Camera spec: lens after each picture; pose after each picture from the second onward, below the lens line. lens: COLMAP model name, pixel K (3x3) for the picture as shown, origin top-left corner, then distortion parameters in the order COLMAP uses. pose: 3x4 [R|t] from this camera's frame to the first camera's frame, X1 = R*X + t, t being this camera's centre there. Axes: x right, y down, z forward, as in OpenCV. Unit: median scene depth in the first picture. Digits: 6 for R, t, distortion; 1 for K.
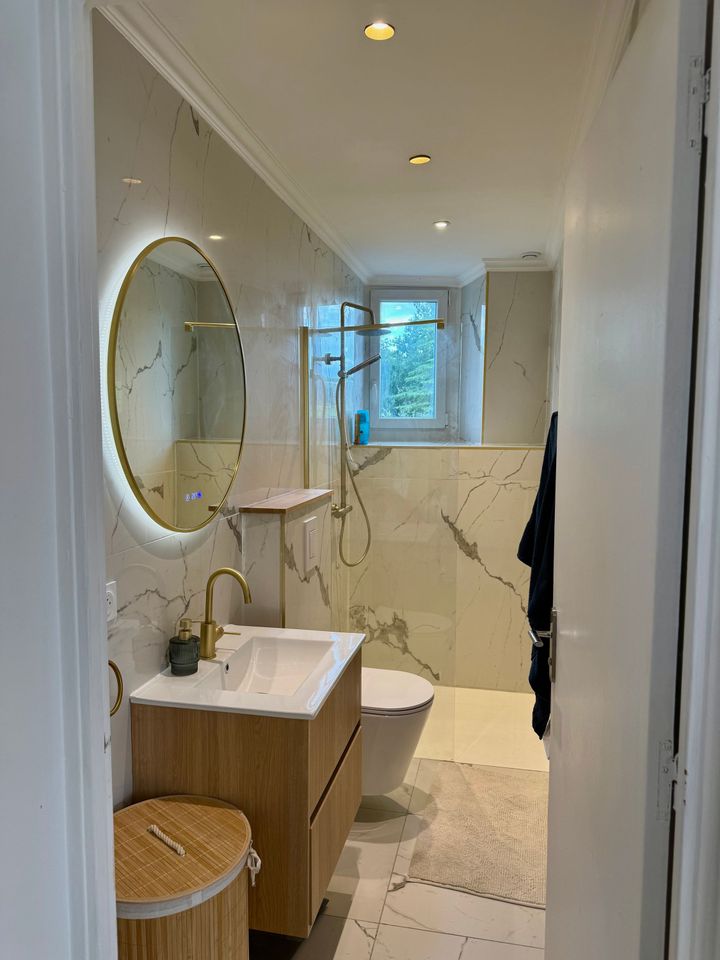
lens RADIAL K [[668.0, 0, 363.3], [0, 668.0, 481.0], [0, 0, 1]] dist [-0.002241, 0.000340]
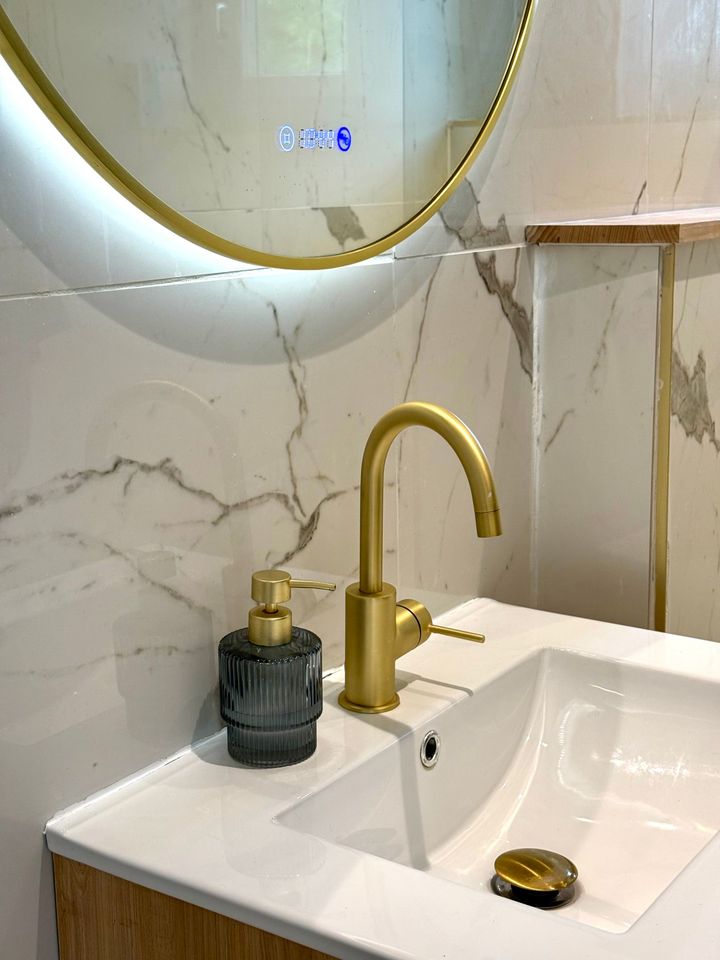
lens RADIAL K [[1370.5, 0, 360.6], [0, 1370.5, 473.7], [0, 0, 1]] dist [0.167275, 0.000000]
pose [[0.921926, 0.061399, -0.382469, -0.009453], [-0.010779, 0.991042, 0.133112, 0.081344], [0.387216, -0.118597, 0.914329, 0.455594]]
